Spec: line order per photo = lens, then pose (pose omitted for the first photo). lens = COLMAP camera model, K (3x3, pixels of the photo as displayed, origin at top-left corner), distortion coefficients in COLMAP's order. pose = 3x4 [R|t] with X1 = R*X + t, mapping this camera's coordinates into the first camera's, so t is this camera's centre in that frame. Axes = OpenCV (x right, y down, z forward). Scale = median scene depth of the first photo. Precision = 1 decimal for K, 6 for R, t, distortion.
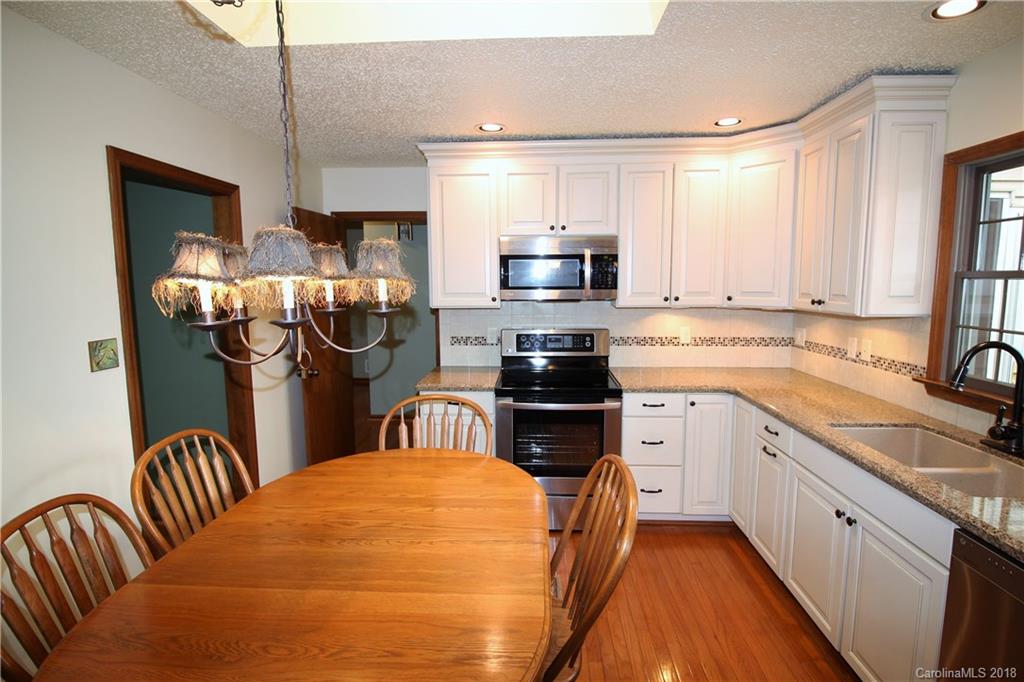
lens RADIAL K [[514.3, 0, 513.7], [0, 514.3, 340.7], [0, 0, 1]] dist [-0.005725, -0.001259]
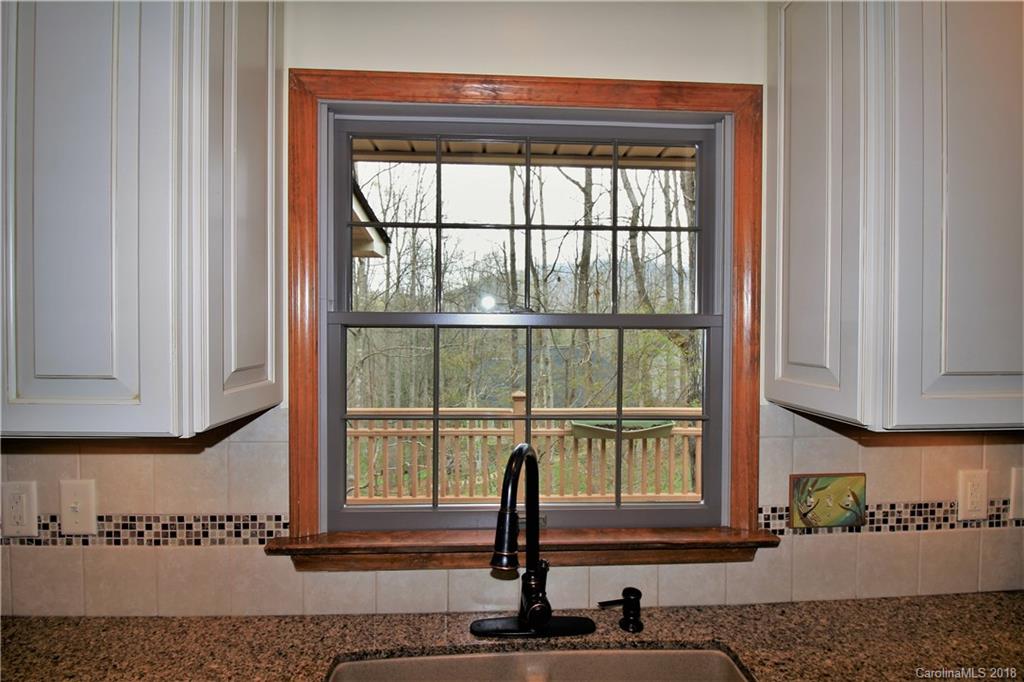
lens RADIAL K [[514.3, 0, 512.3], [0, 514.3, 338.0], [0, 0, 1]] dist [-0.005725, -0.001259]
pose [[-0.081222, -0.000783, 0.996696, 0.290946], [0.109270, 0.993965, 0.009685, -0.082349], [-0.990688, 0.109696, -0.080646, 0.737707]]
